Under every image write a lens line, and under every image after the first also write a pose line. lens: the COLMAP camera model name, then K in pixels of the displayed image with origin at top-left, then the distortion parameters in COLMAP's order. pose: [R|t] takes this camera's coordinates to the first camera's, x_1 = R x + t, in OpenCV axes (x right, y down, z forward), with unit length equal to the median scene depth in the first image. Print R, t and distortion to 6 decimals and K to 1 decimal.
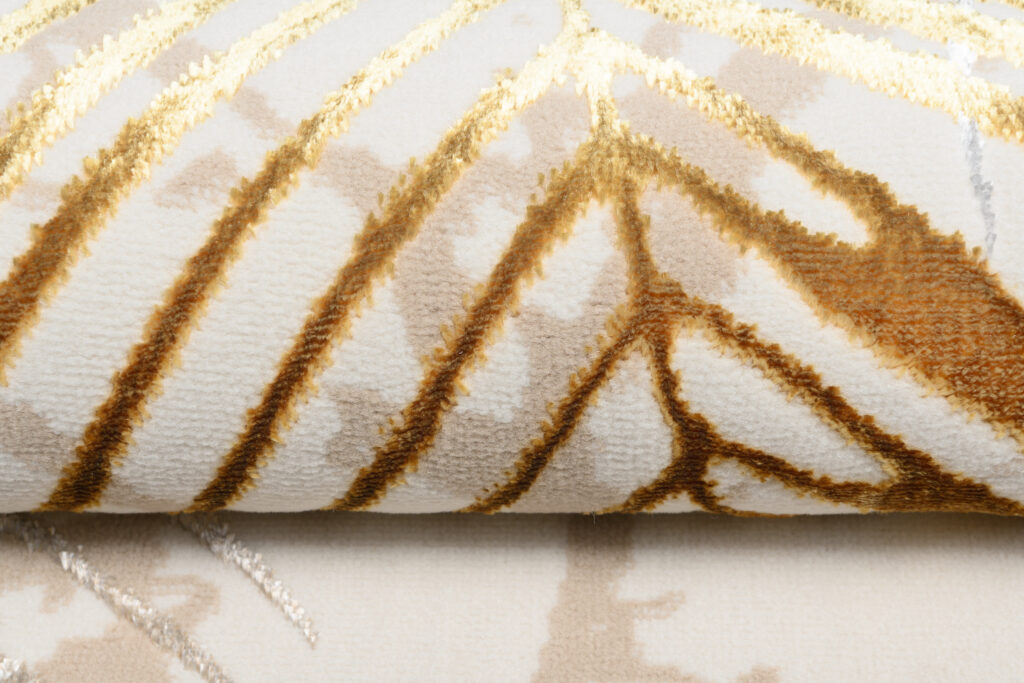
lens RADIAL K [[1671.1, 0, 512.0], [0, 1671.1, 341.5], [0, 0, 1]] dist [-0.044652, -0.013972]
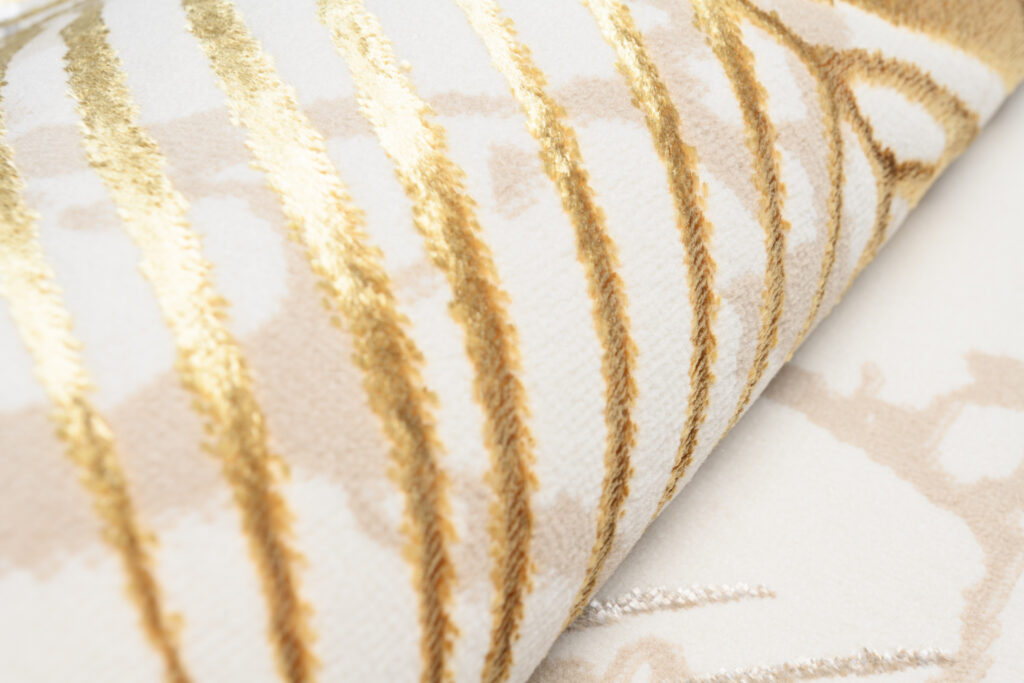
lens RADIAL K [[1671.1, 0, 512.0], [0, 1671.1, 341.5], [0, 0, 1]] dist [-0.044652, -0.013972]
pose [[0.522728, -0.499723, 0.690675, -0.844491], [0.613285, 0.783183, 0.102498, -0.121406], [-0.592146, 0.370002, 0.715864, 0.417147]]
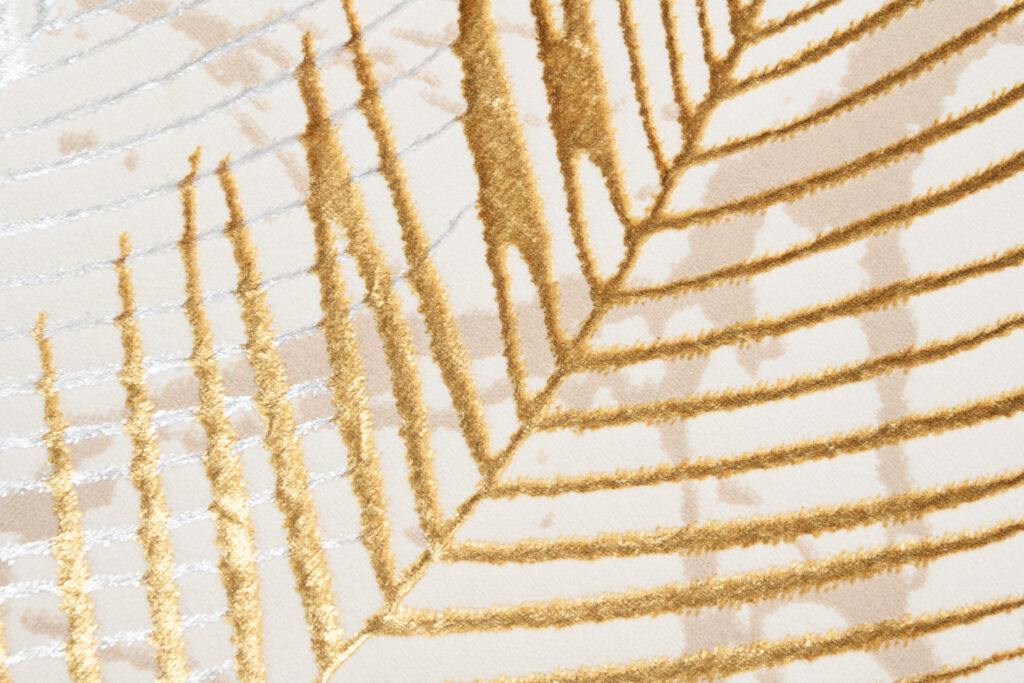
lens RADIAL K [[1671.1, 0, 512.0], [0, 1671.1, 341.5], [0, 0, 1]] dist [-0.044652, -0.013972]
pose [[-0.697930, -0.711948, 0.077612, -0.033273], [0.665752, -0.684919, -0.296073, 0.456971], [0.263947, -0.154968, 0.952007, -0.957410]]
